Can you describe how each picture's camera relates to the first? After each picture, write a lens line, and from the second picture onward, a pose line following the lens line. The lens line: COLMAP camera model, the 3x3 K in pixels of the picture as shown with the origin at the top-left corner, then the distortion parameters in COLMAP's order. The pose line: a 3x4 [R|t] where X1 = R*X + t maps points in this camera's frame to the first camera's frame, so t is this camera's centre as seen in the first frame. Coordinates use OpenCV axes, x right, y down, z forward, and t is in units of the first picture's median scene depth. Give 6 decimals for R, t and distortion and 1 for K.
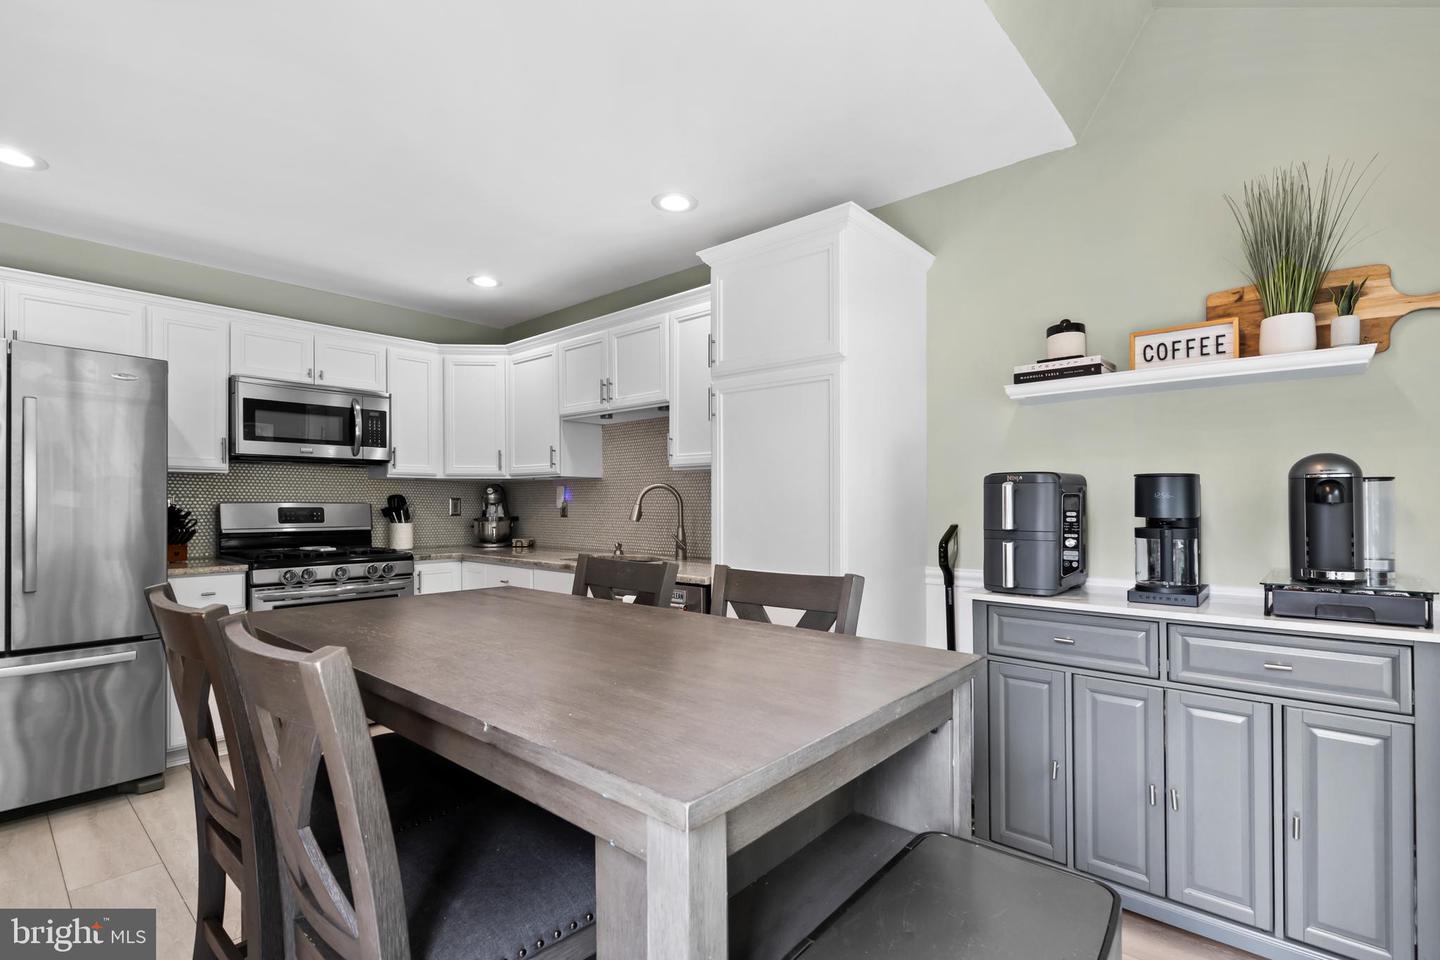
lens RADIAL K [[660.9, 0, 701.0], [0, 660.9, 504.8], [0, 0, 1]] dist [-0.002207, 0.001705]
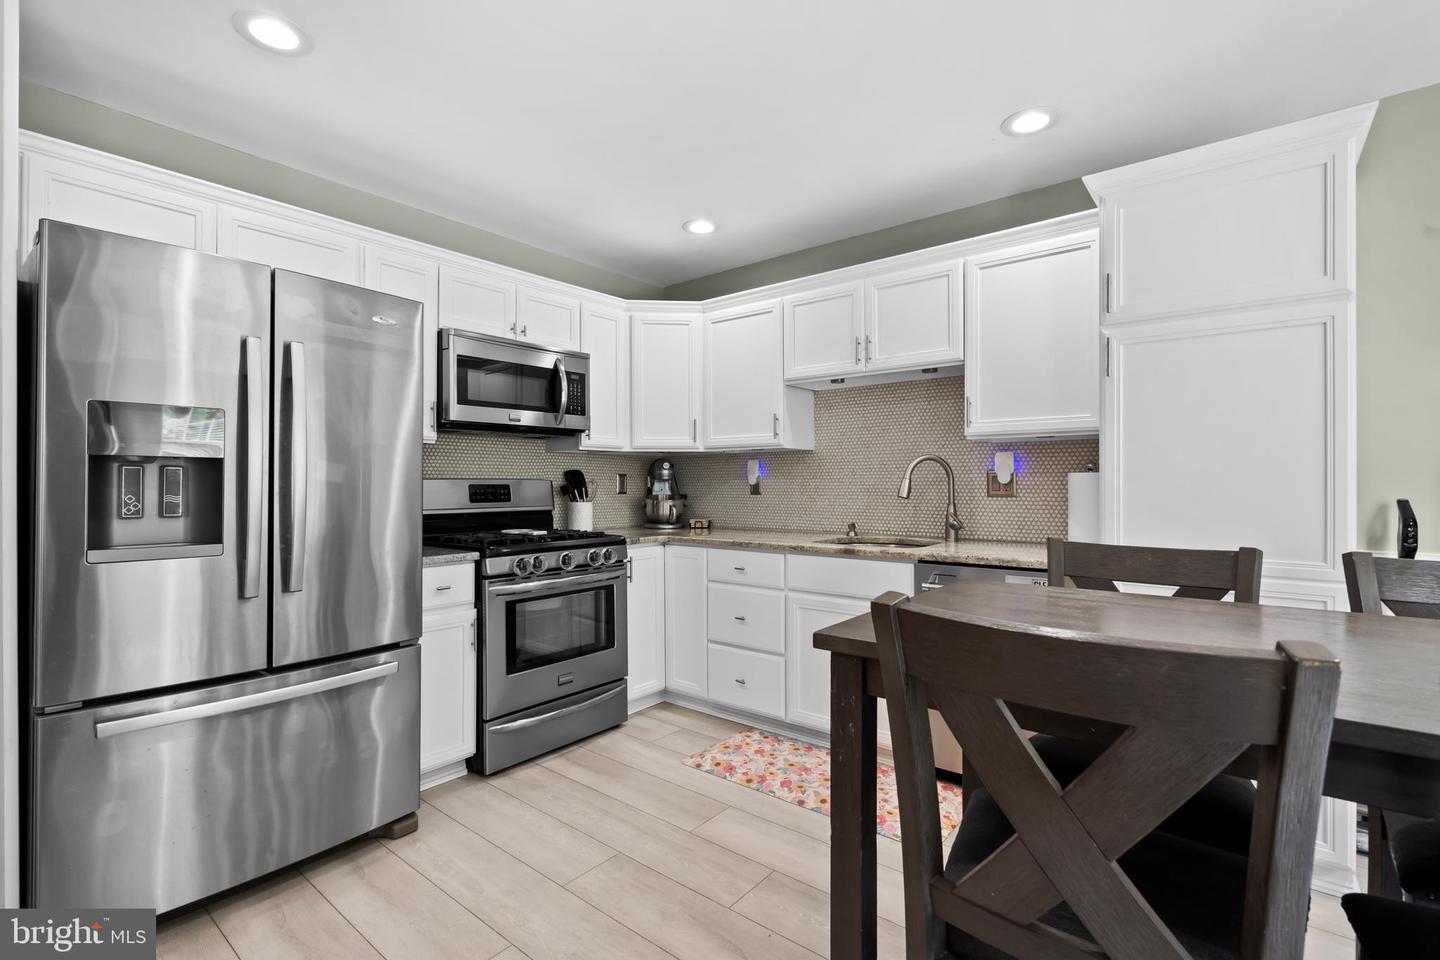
lens RADIAL K [[660.9, 0, 721.2], [0, 660.9, 478.7], [0, 0, 1]] dist [-0.002207, 0.001705]
pose [[0.999114, -0.003549, 0.041940, -0.347002], [0.003843, 0.999969, -0.006929, 0.003923], [-0.041914, 0.007084, 0.999096, 0.124918]]
